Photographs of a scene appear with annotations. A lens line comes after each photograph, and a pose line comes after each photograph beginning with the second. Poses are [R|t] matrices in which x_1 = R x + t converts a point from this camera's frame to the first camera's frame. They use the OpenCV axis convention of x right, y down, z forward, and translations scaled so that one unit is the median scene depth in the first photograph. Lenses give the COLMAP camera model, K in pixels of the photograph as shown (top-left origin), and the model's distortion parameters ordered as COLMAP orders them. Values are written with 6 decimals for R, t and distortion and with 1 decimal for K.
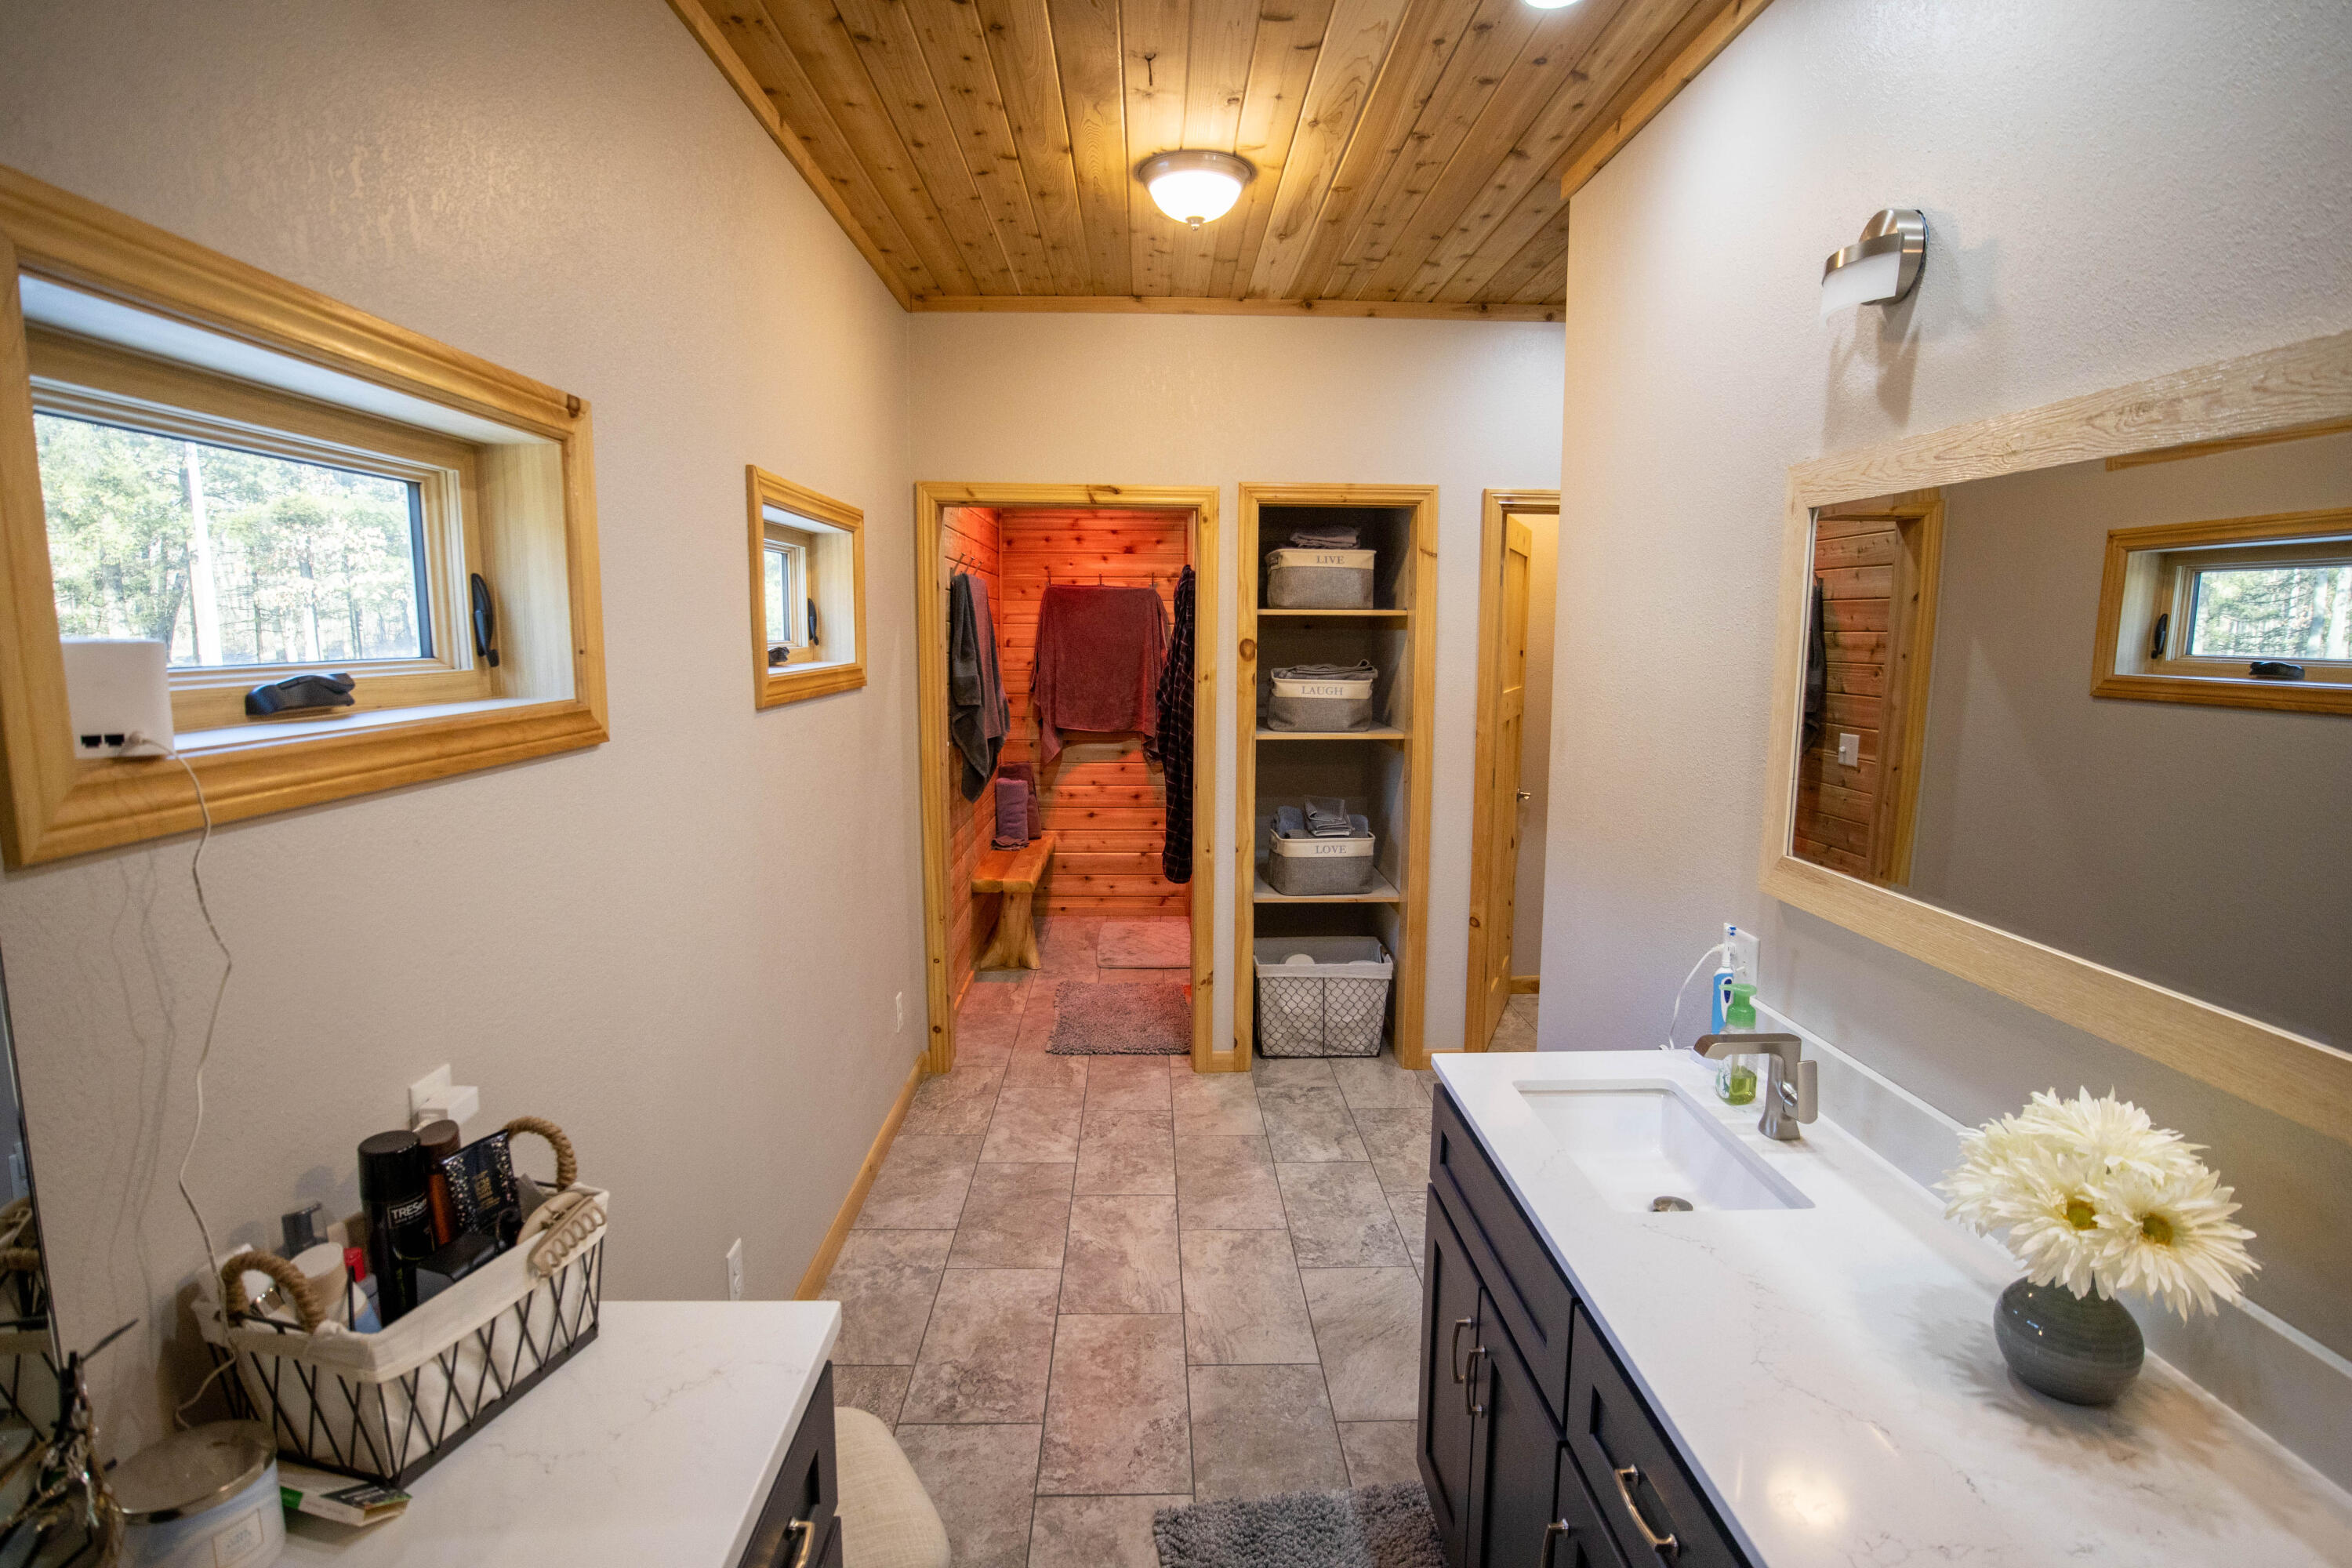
lens RADIAL K [[1190.5, 0, 1179.0], [0, 1190.5, 787.5], [0, 0, 1]] dist [-0.038629, 0.010144]
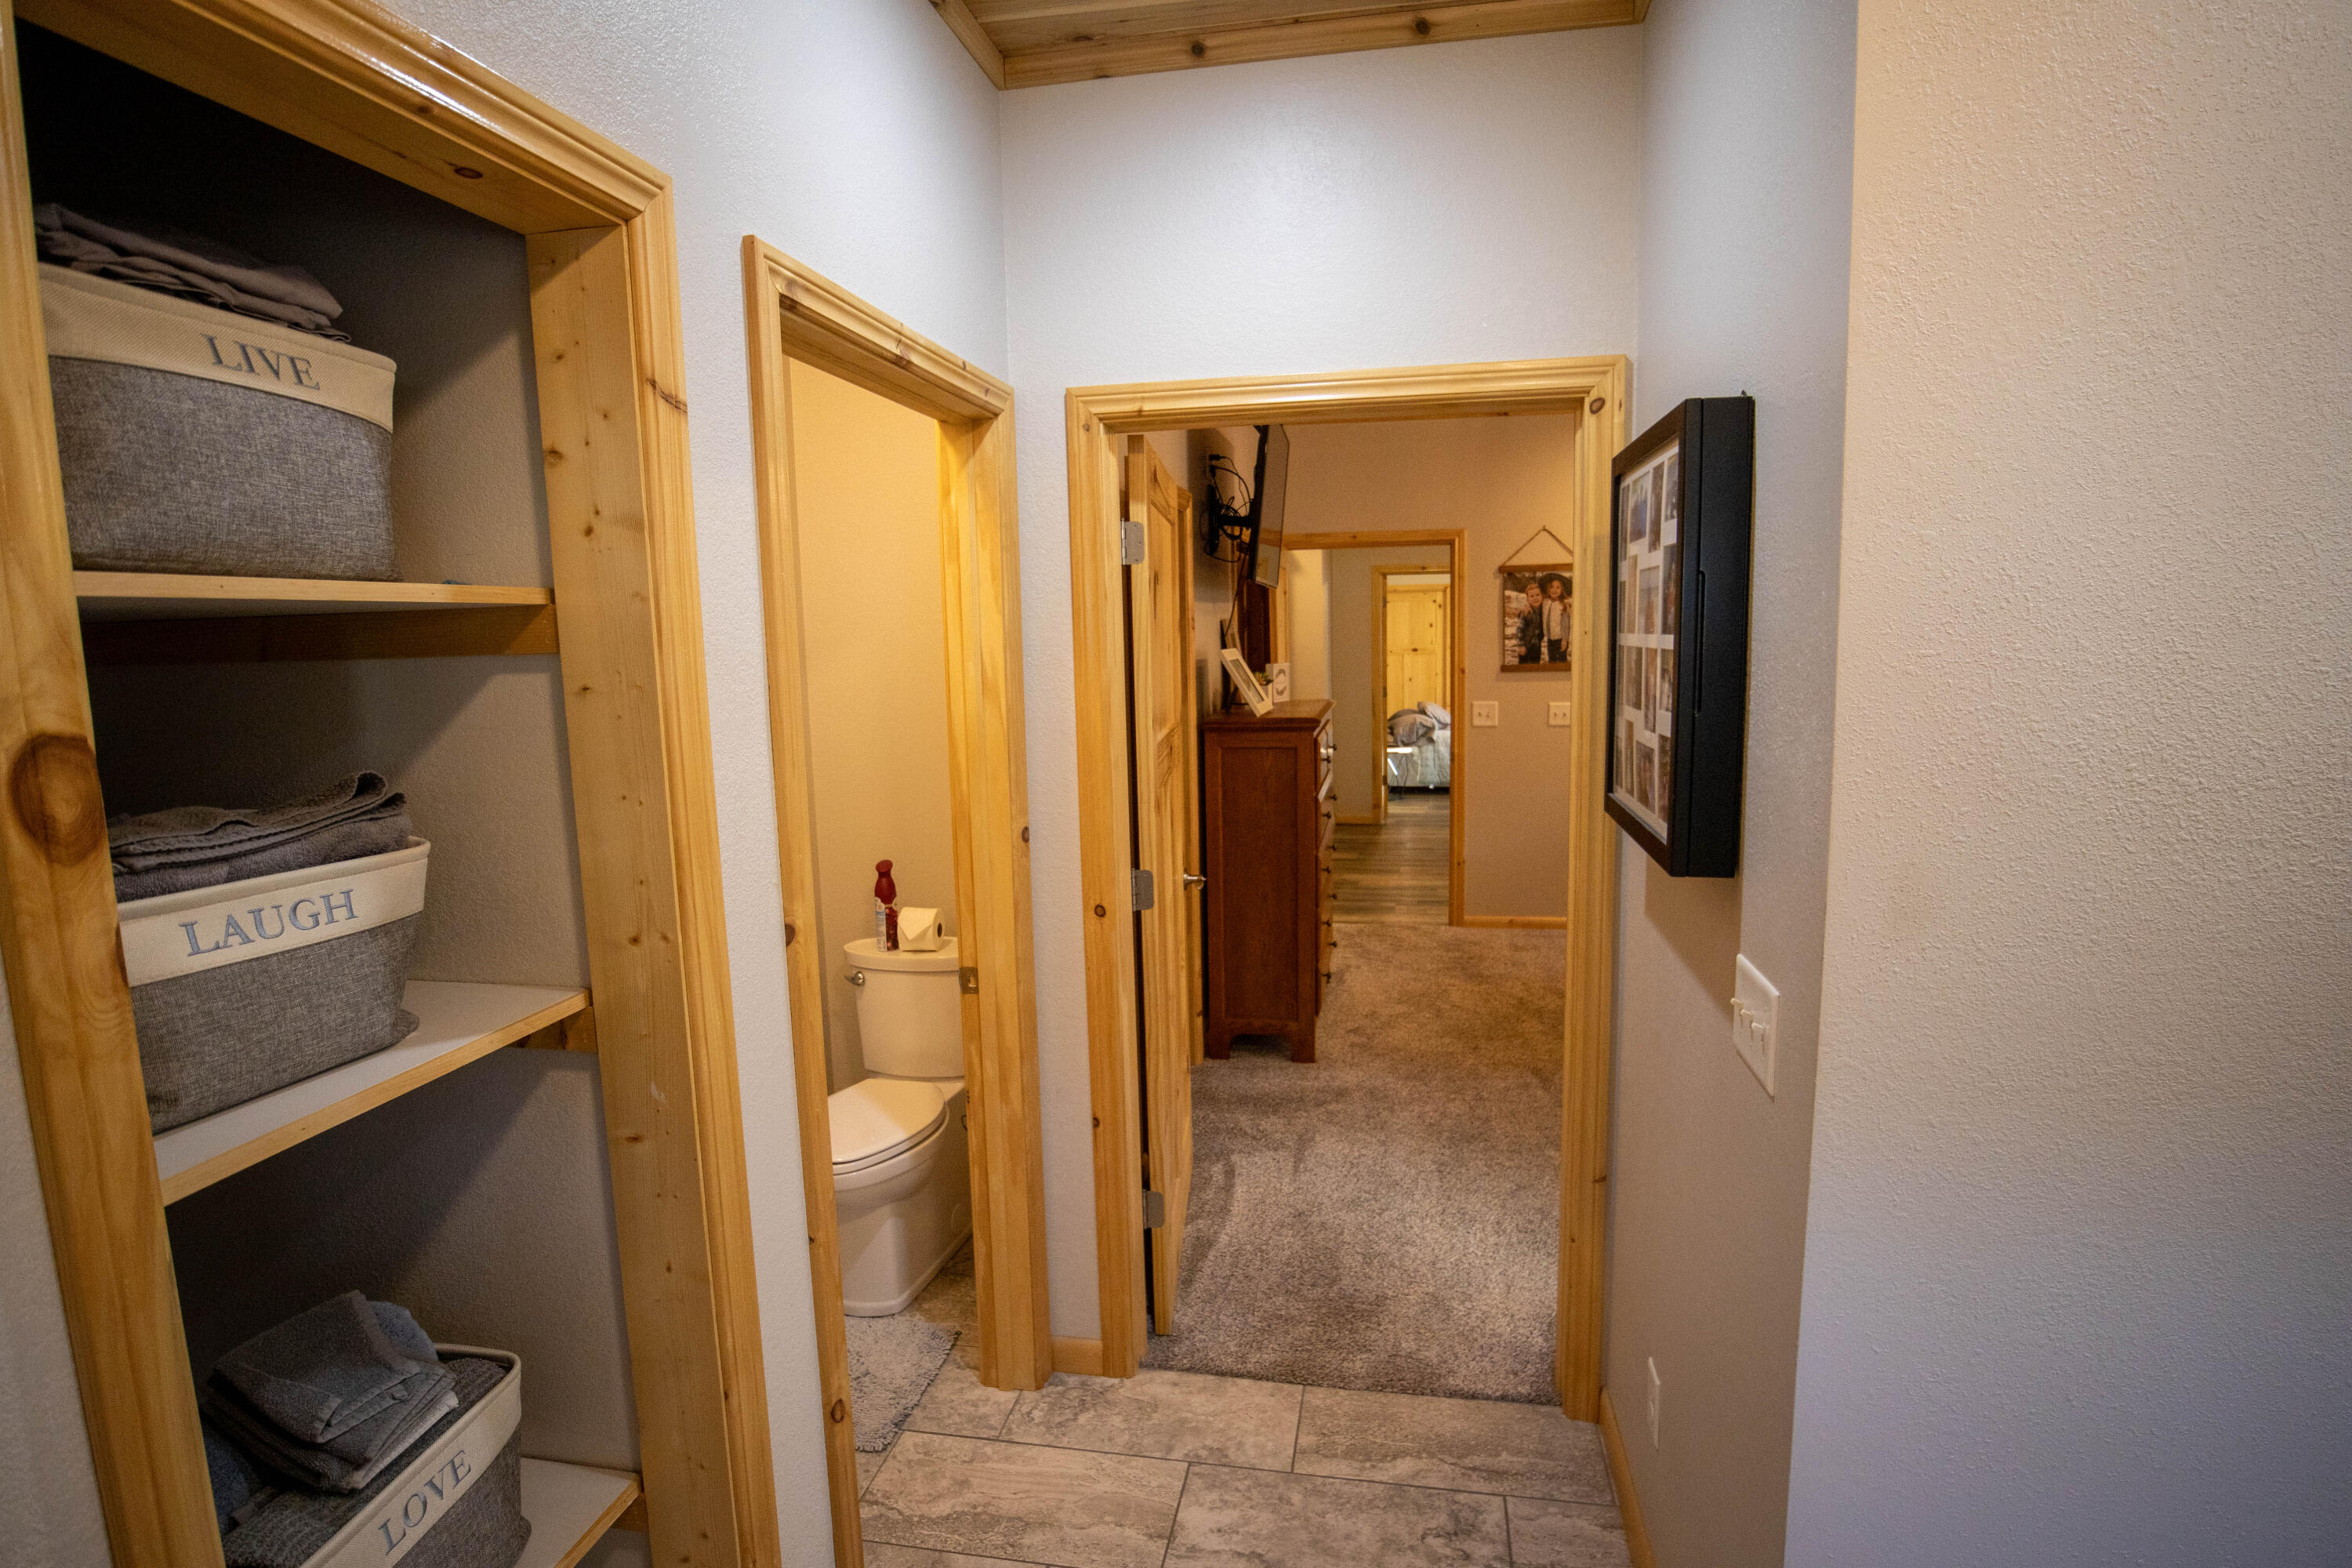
lens RADIAL K [[1190.5, 0, 1179.1], [0, 1190.5, 784.1], [0, 0, 1]] dist [-0.038629, 0.010144]
pose [[0.218673, -0.143654, 0.965166, -0.064019], [0.164539, 0.980370, 0.108638, -0.106714], [-0.961826, 0.135052, 0.238017, 0.782399]]
